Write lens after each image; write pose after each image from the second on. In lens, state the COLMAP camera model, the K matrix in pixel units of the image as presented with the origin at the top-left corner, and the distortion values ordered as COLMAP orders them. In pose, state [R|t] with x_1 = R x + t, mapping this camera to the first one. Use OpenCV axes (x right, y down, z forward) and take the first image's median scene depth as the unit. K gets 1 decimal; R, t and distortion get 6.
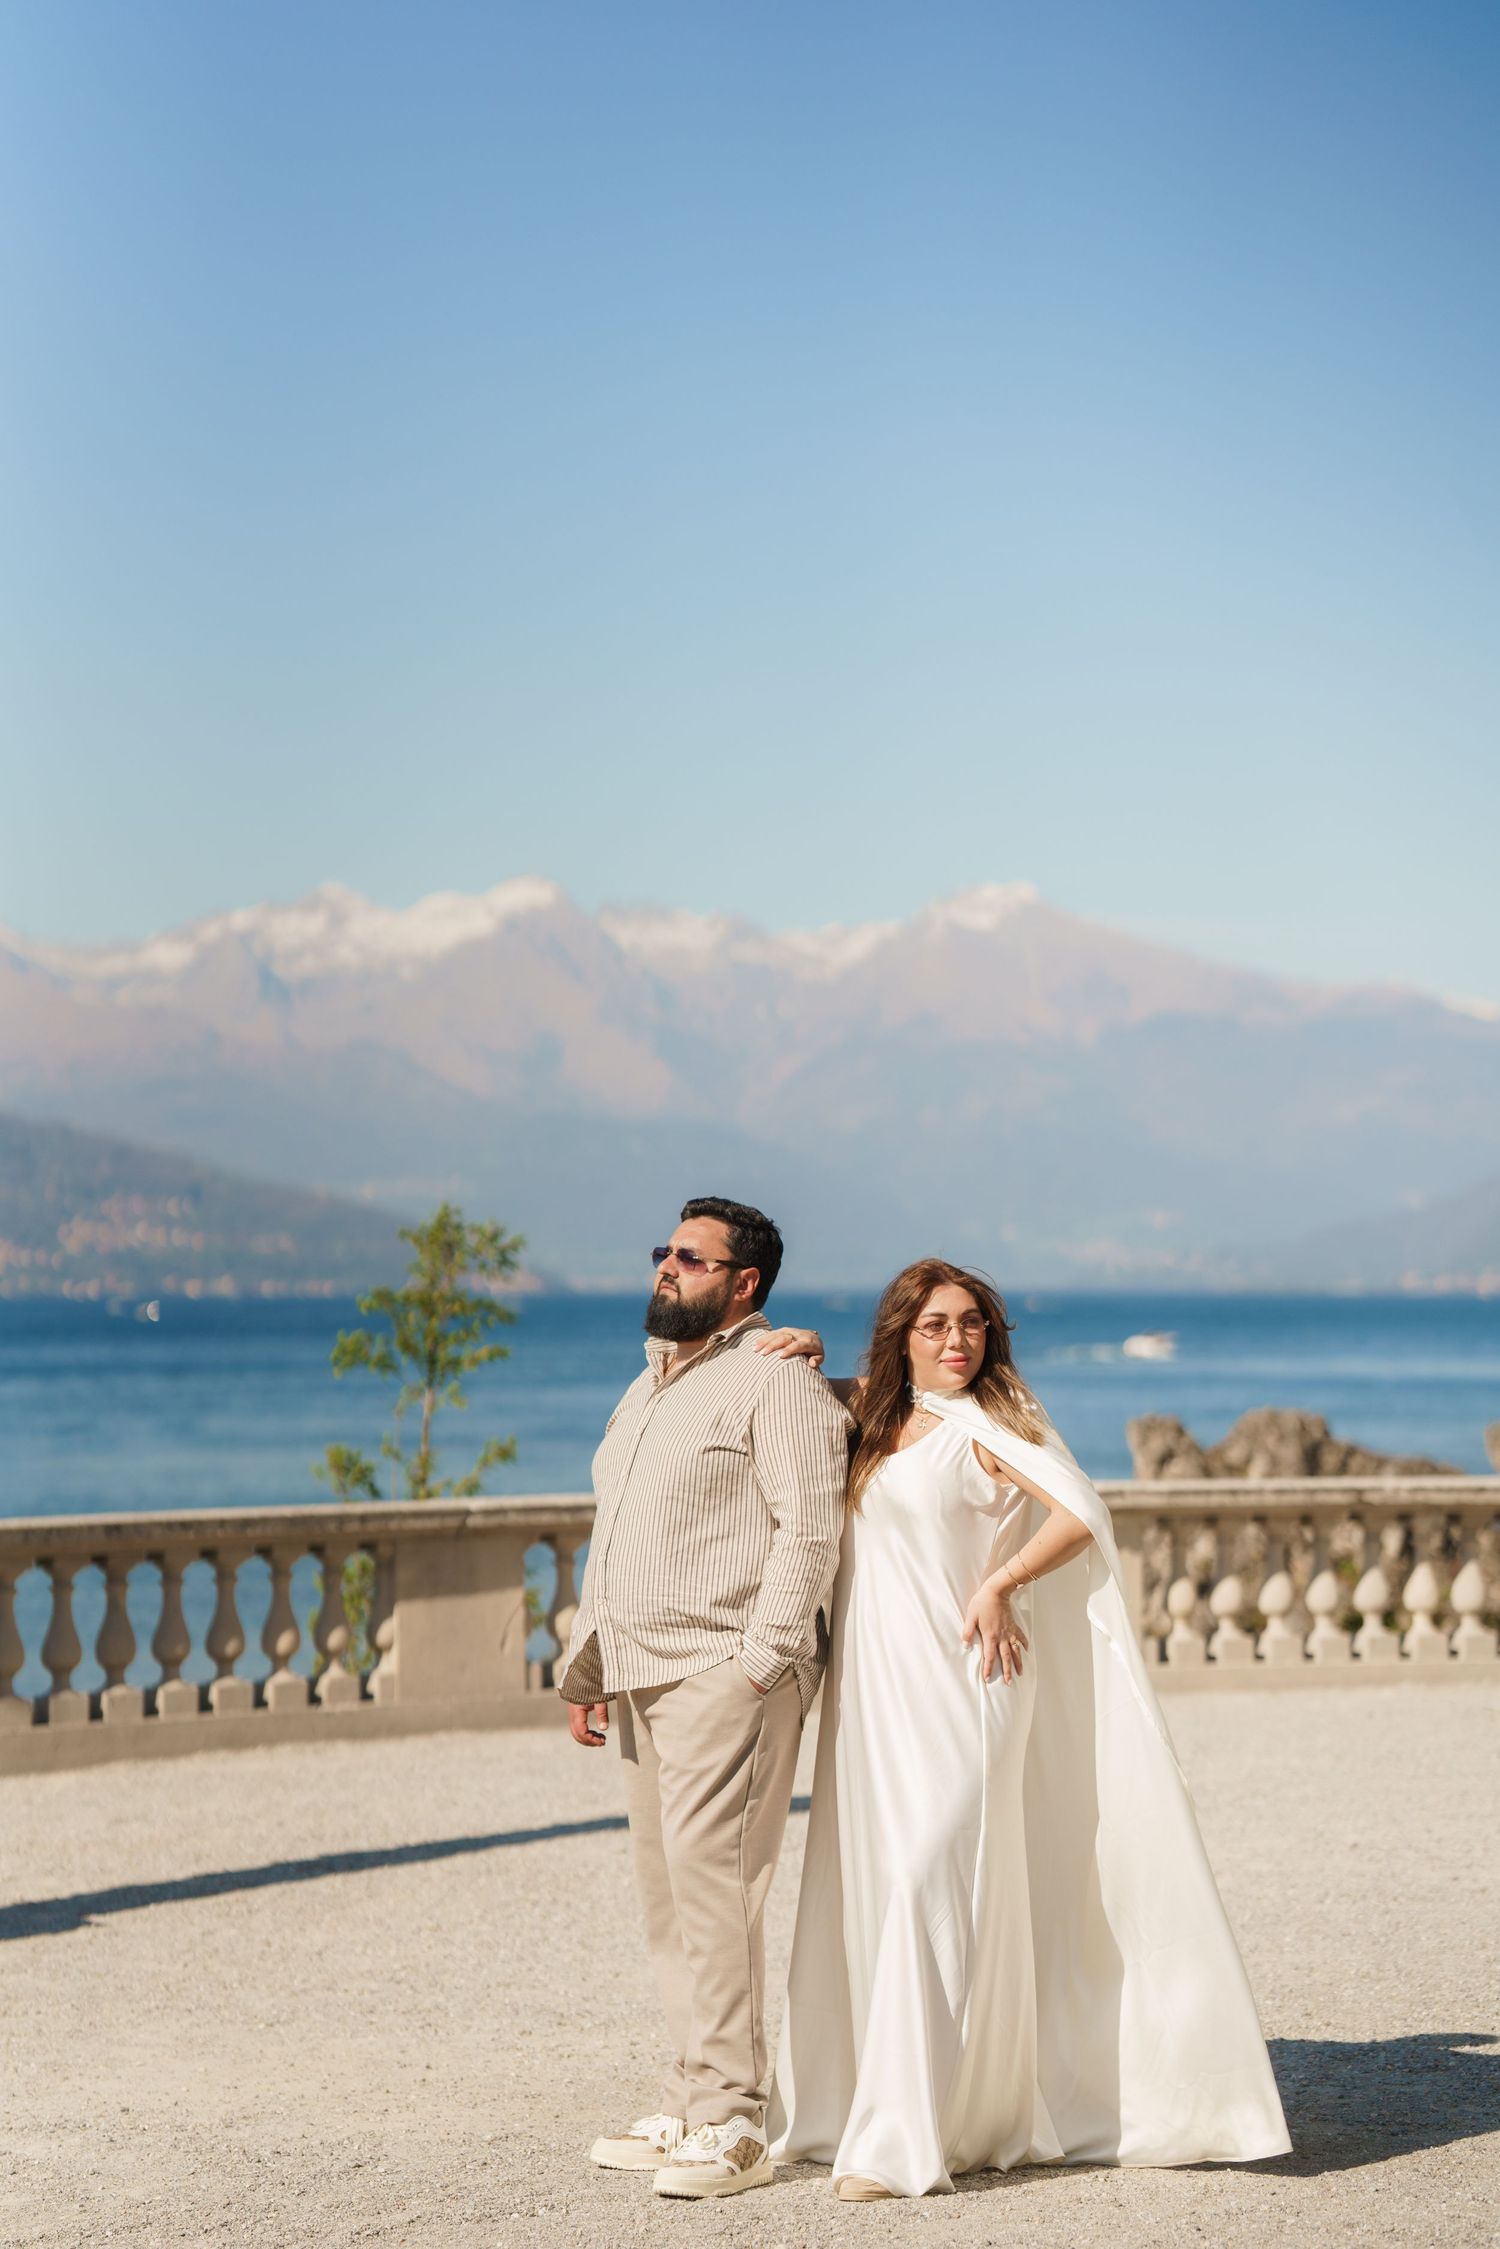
lens RADIAL K [[5183.1, 0, 745.4], [0, 5183.1, 1133.6], [0, 0, 1]] dist [0.697053, 0.659139]
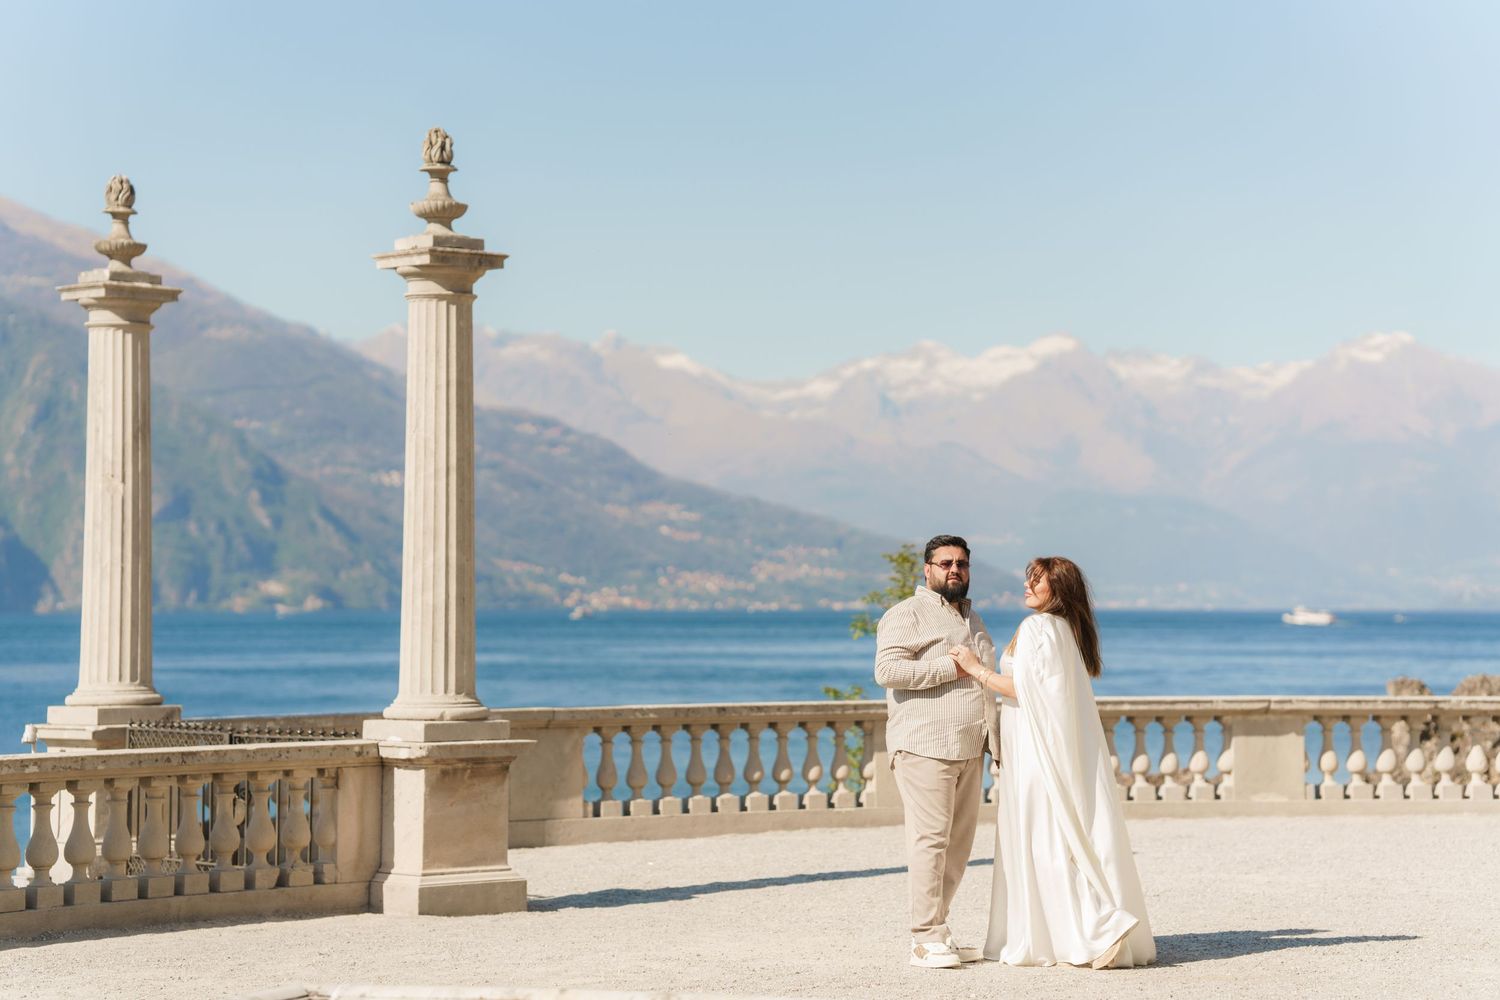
lens RADIAL K [[3483.5, 0, 755.5], [0, 3483.5, 508.4], [0, 0, 1]] dist [0.661259, 0.994197]
pose [[0.991446, -0.002927, -0.130481, 0.052102], [0.003068, 0.999995, 0.000887, 0.002220], [0.130478, -0.001279, 0.991450, -0.222328]]
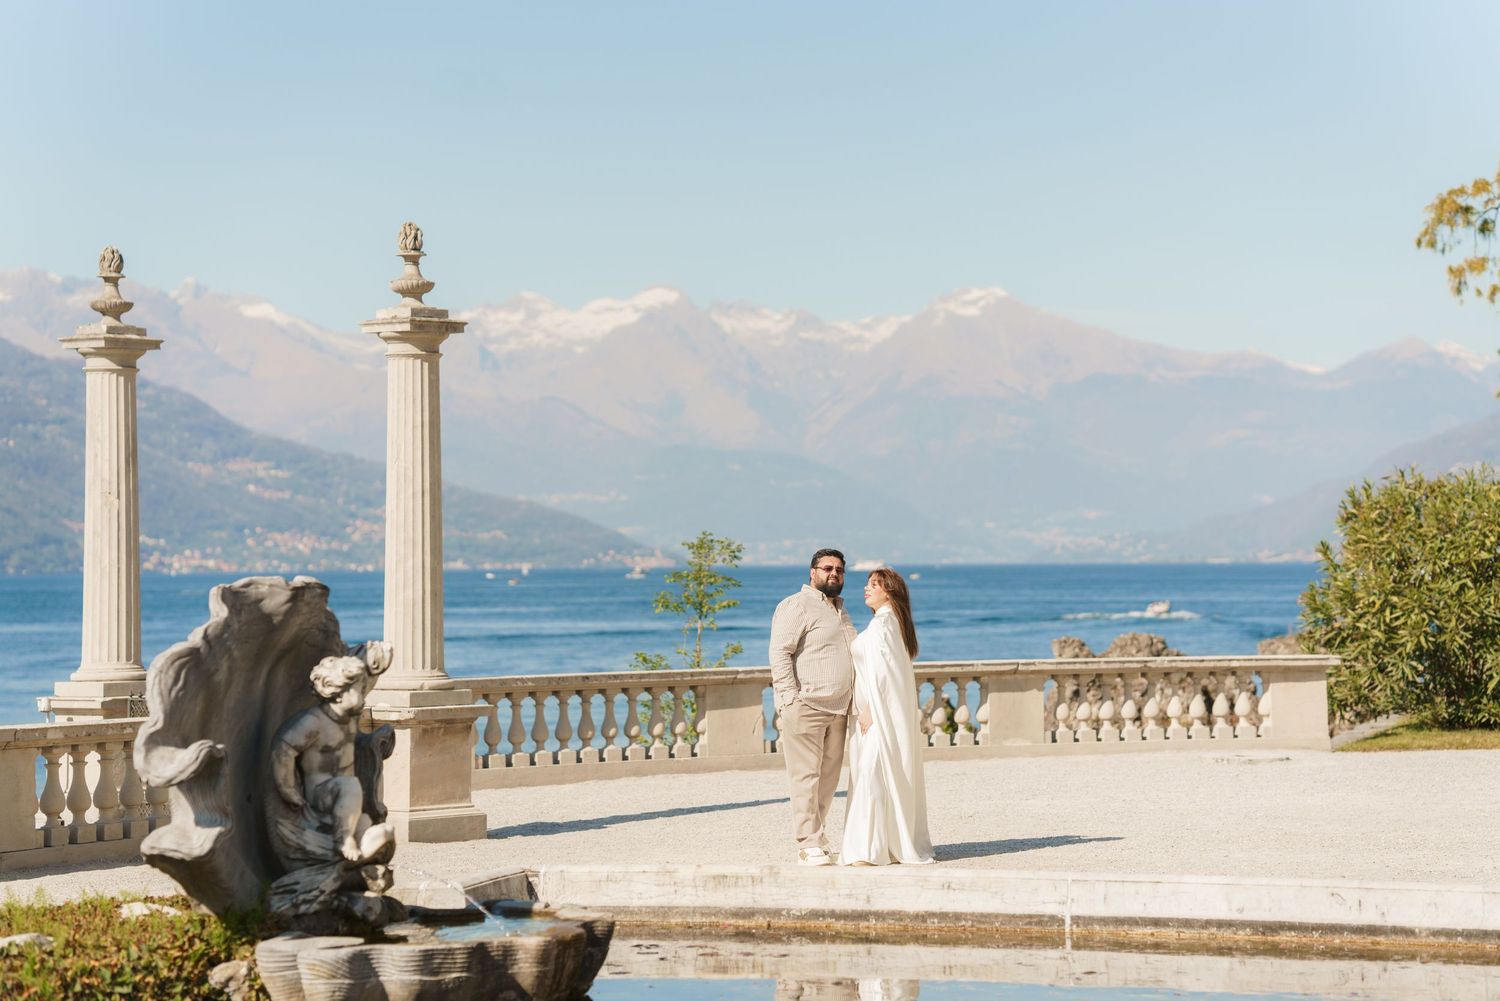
lens RADIAL K [[3659.4, 0, 760.6], [0, 3659.4, 514.3], [0, 0, 1]] dist [0.694614, 0.444722]
pose [[0.999900, -0.007684, -0.011899, -0.024179], [0.007880, 0.999833, 0.016512, -0.020319], [0.011770, -0.016604, 0.999793, -0.556860]]
